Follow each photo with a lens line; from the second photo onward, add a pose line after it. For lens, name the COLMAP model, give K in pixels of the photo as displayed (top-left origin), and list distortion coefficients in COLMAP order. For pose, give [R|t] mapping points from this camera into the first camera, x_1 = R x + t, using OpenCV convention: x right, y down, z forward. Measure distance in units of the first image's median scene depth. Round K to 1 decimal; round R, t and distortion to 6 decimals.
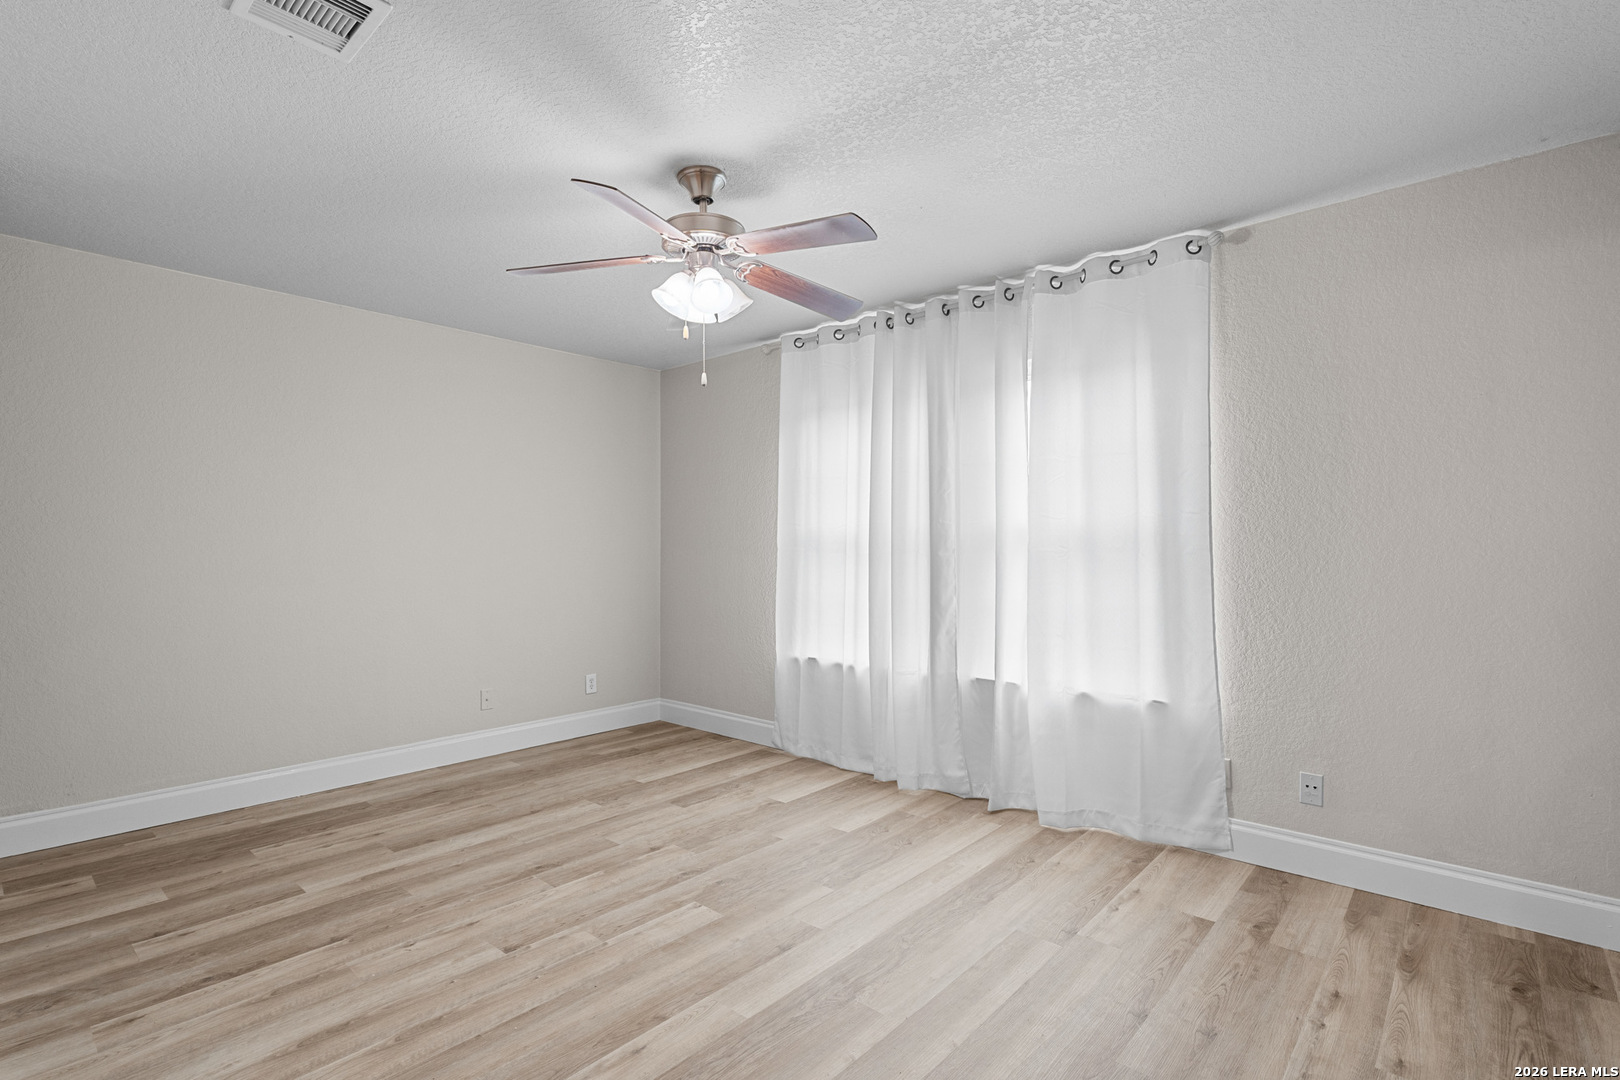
lens RADIAL K [[760.5, 0, 801.4], [0, 760.5, 551.1], [0, 0, 1]] dist [-0.011267, 0.000429]
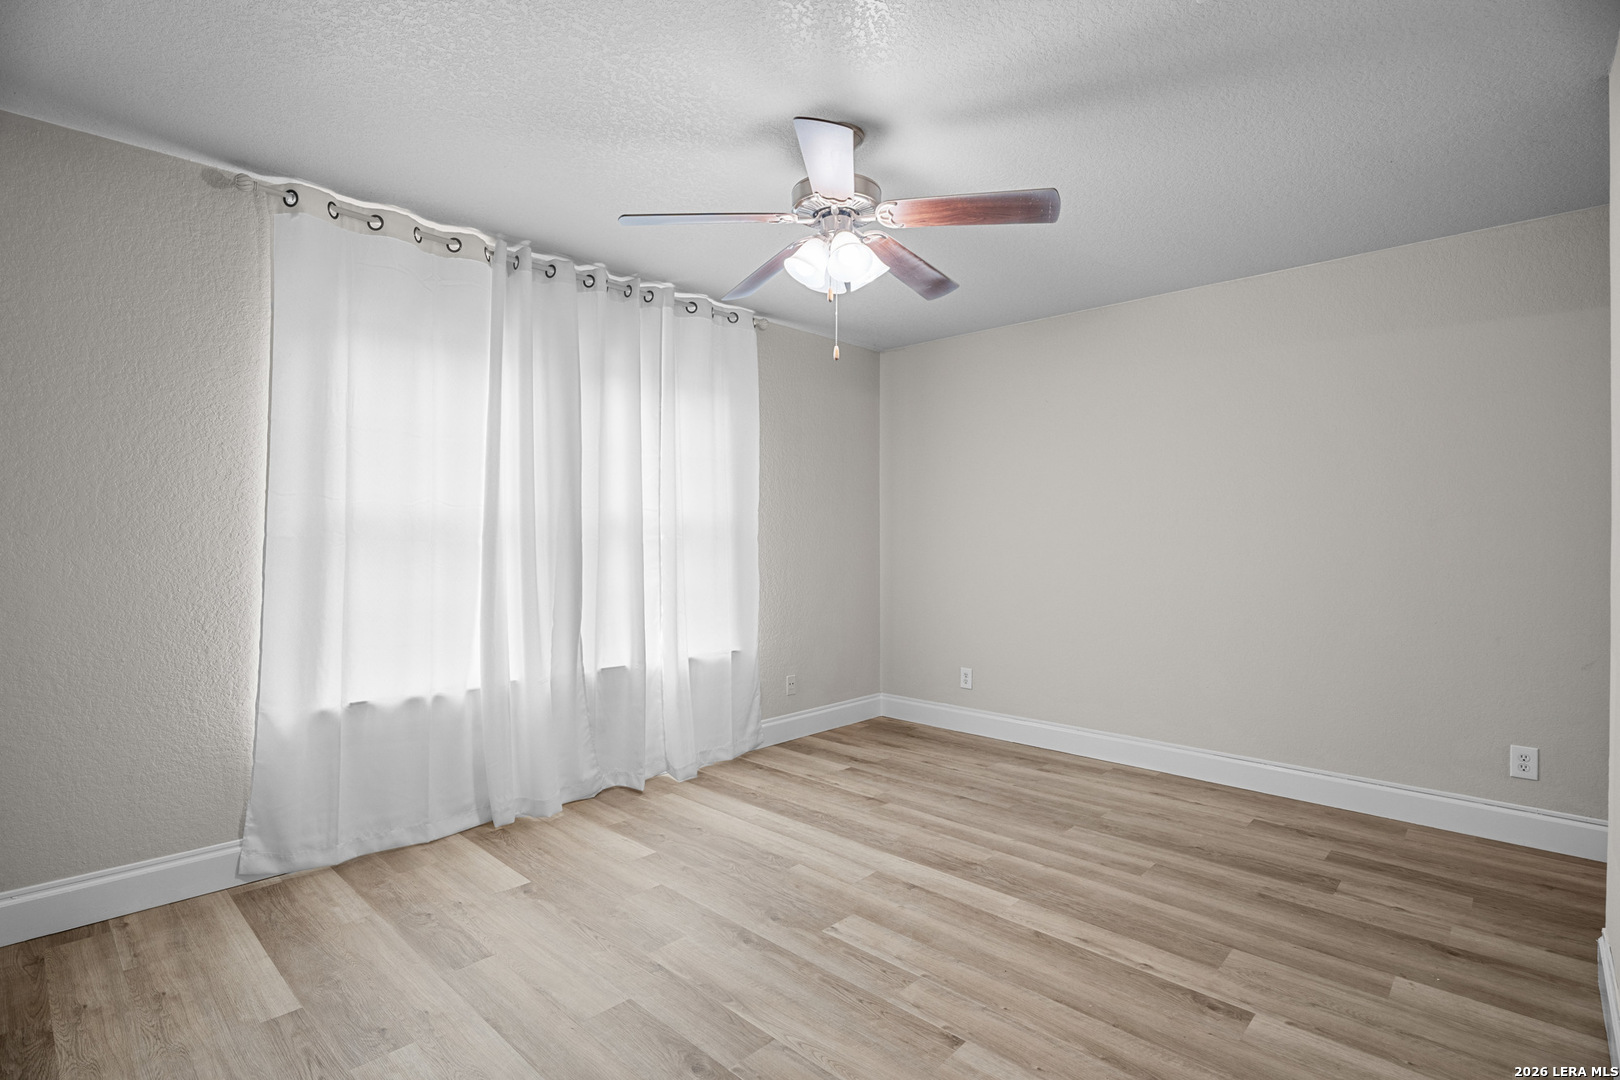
lens RADIAL K [[770.6, 0, 802.1], [0, 770.6, 528.9], [0, 0, 1]] dist [-0.010980, 0.002107]
pose [[0.038794, 0.008670, 0.999210, -0.914215], [0.001691, 0.999960, -0.008743, -0.003558], [-0.999246, 0.002029, 0.038778, 0.858625]]
